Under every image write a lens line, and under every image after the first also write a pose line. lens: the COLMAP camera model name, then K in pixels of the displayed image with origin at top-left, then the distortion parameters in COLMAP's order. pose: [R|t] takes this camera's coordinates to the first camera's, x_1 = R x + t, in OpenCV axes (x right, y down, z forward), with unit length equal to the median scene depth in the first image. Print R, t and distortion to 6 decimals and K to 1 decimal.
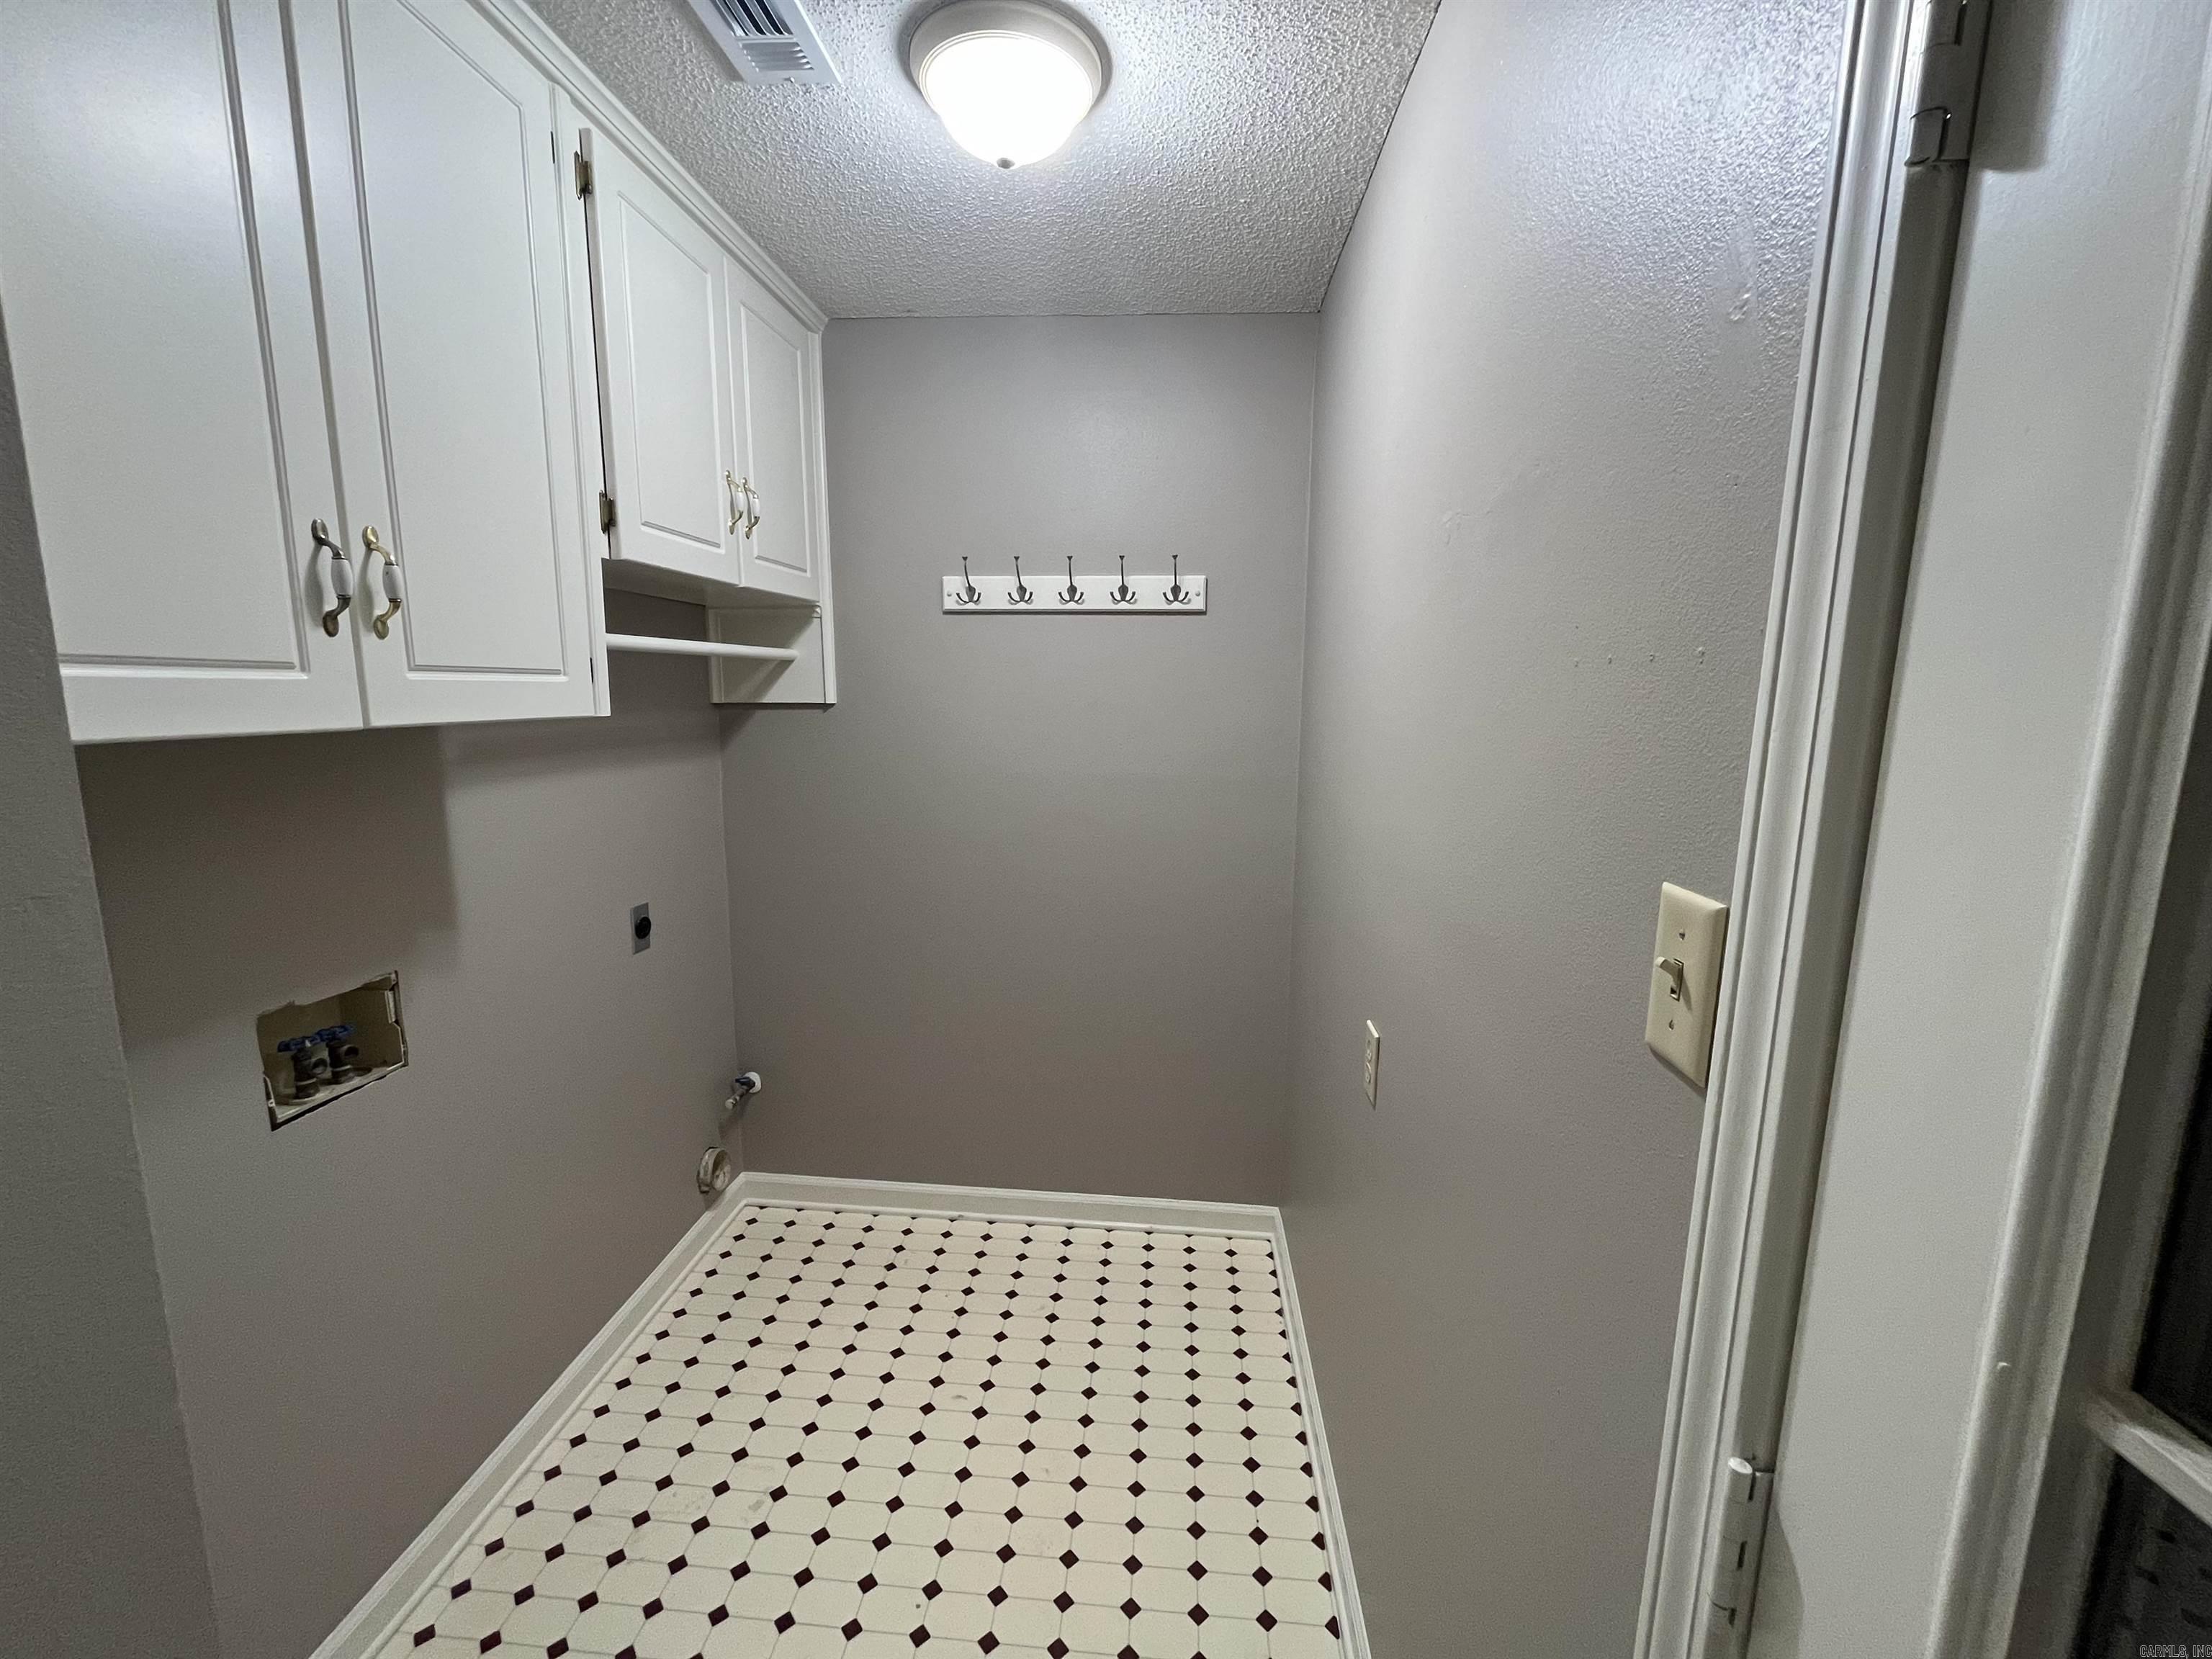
lens RADIAL K [[889.8, 0, 1106.0], [0, 889.8, 831.8], [0, 0, 1]] dist [-0.006506, 0.000328]
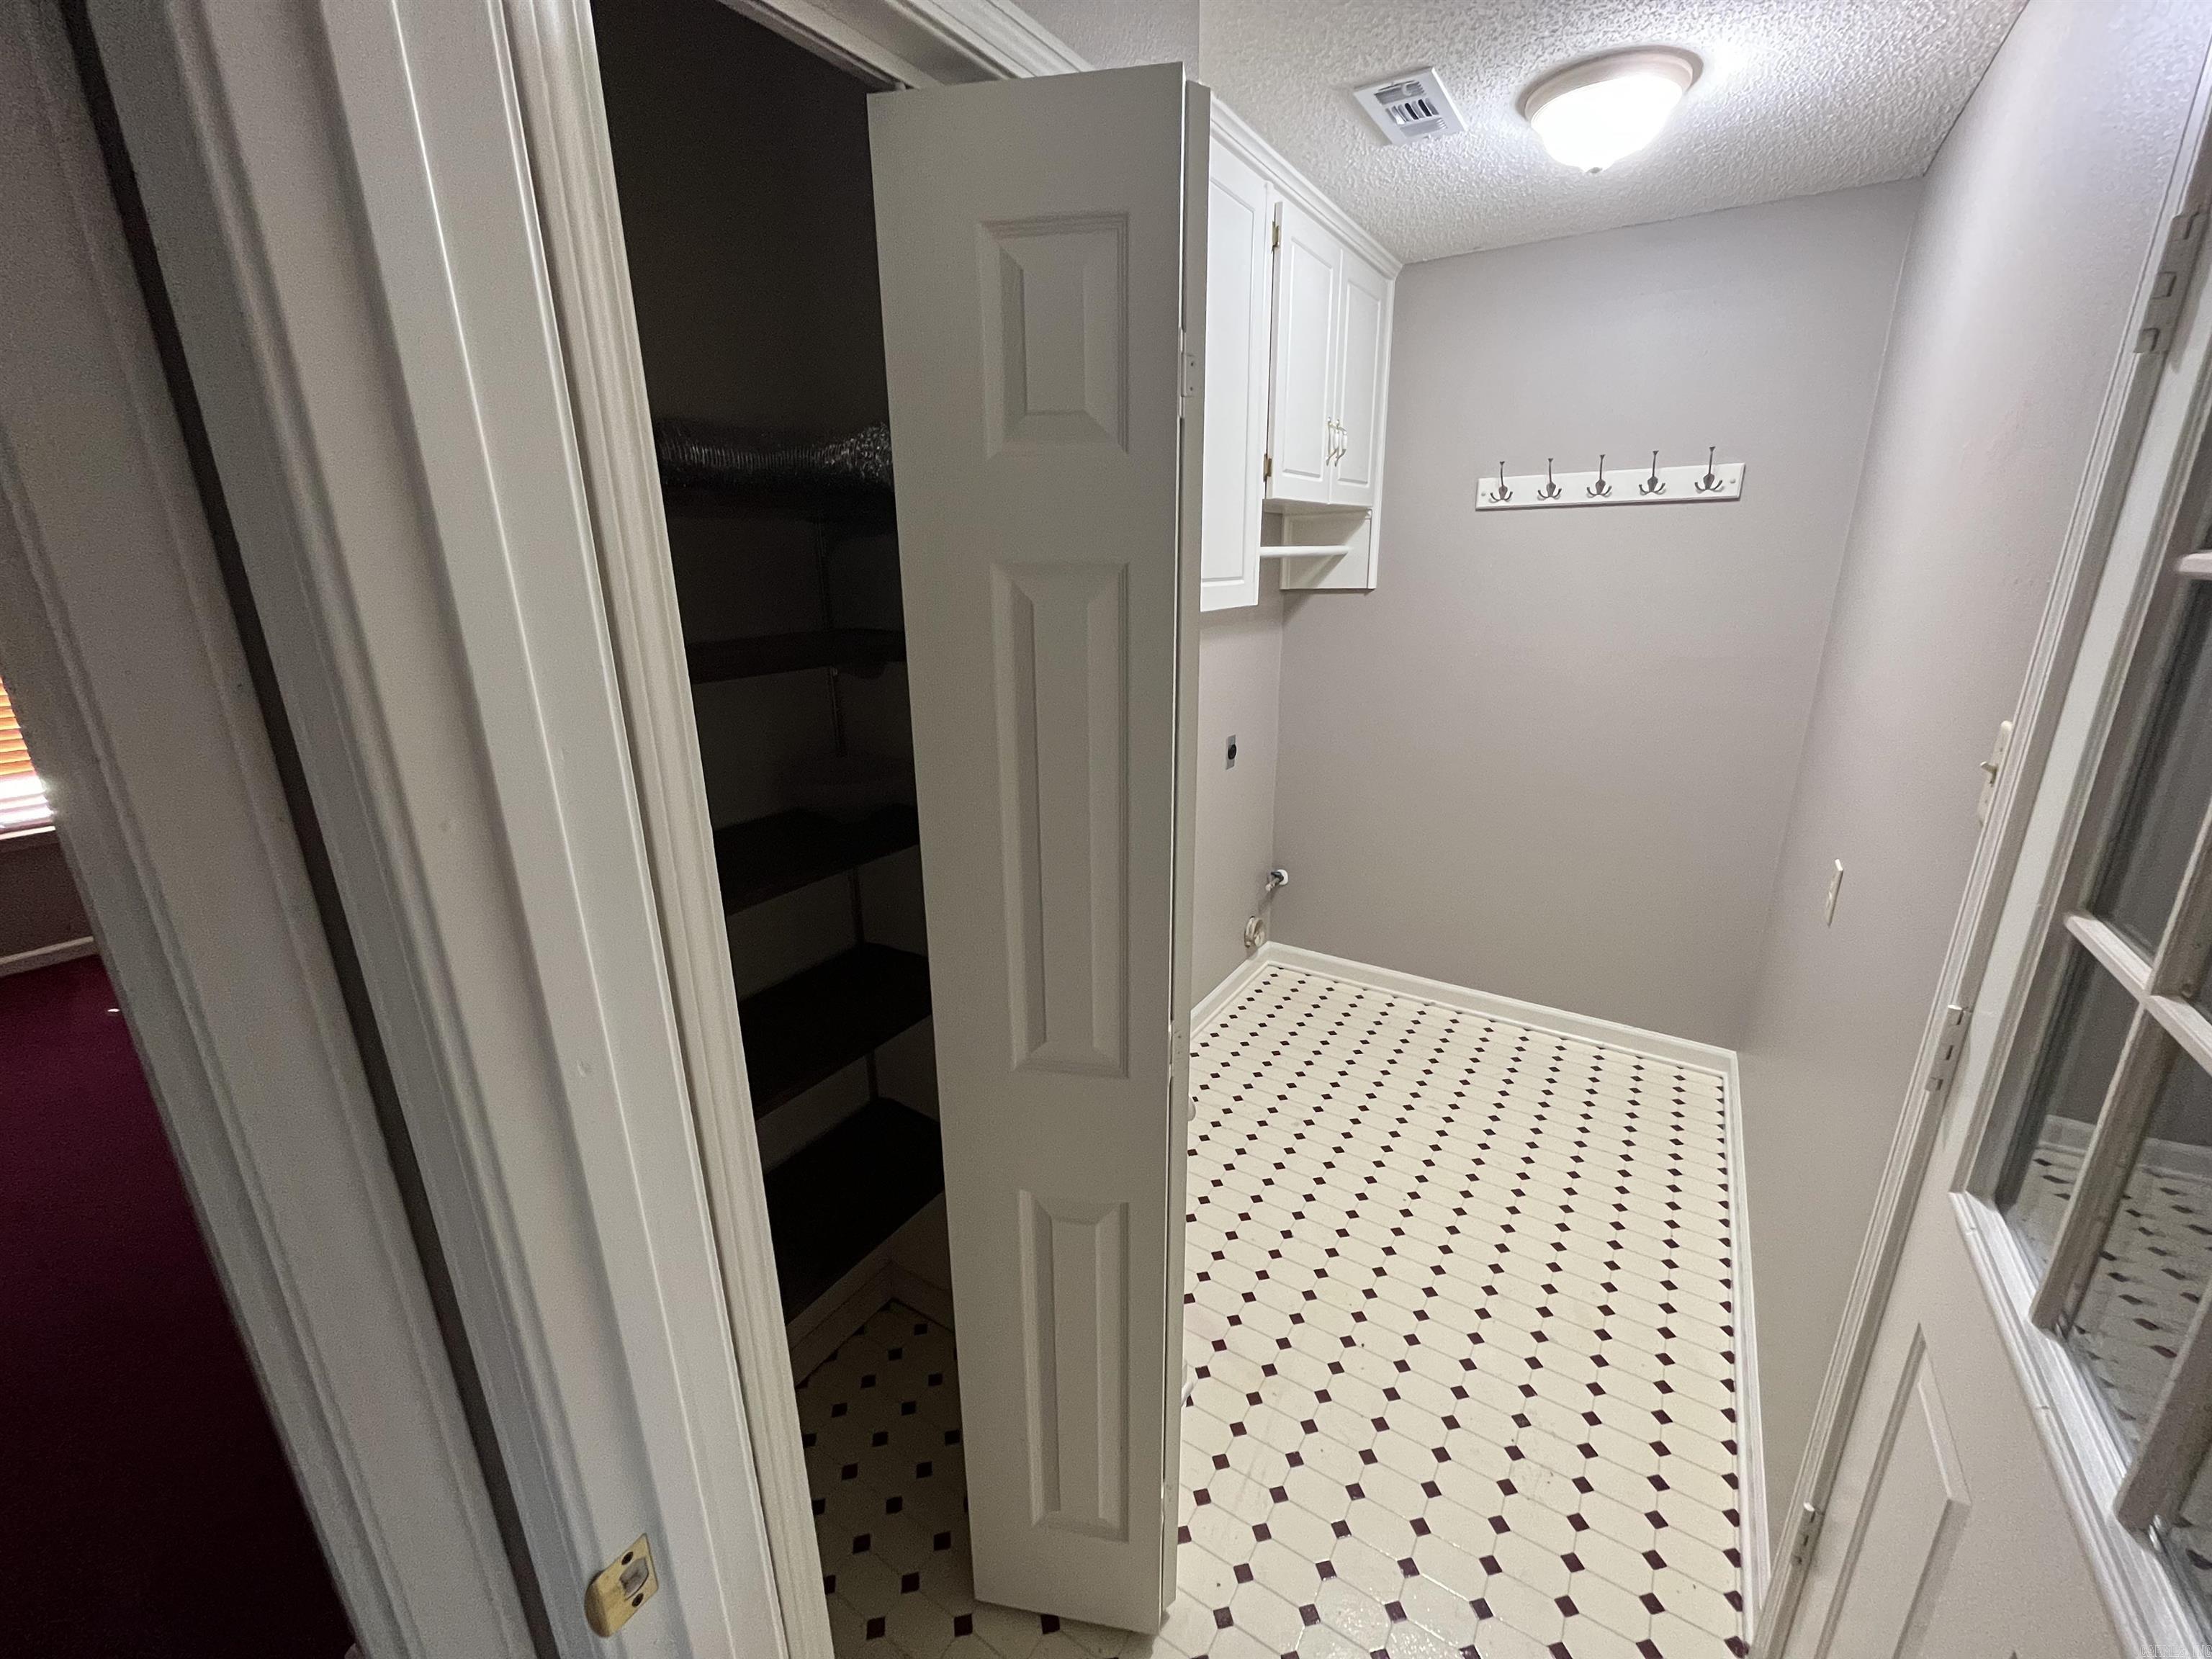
lens RADIAL K [[889.8, 0, 1105.2], [0, 889.8, 830.6], [0, 0, 1]] dist [-0.006506, 0.000328]
pose [[0.879238, 0.115470, -0.462177, -0.019664], [-0.050232, 0.987243, 0.151092, 0.024066], [0.473727, -0.109630, 0.873821, -0.333758]]
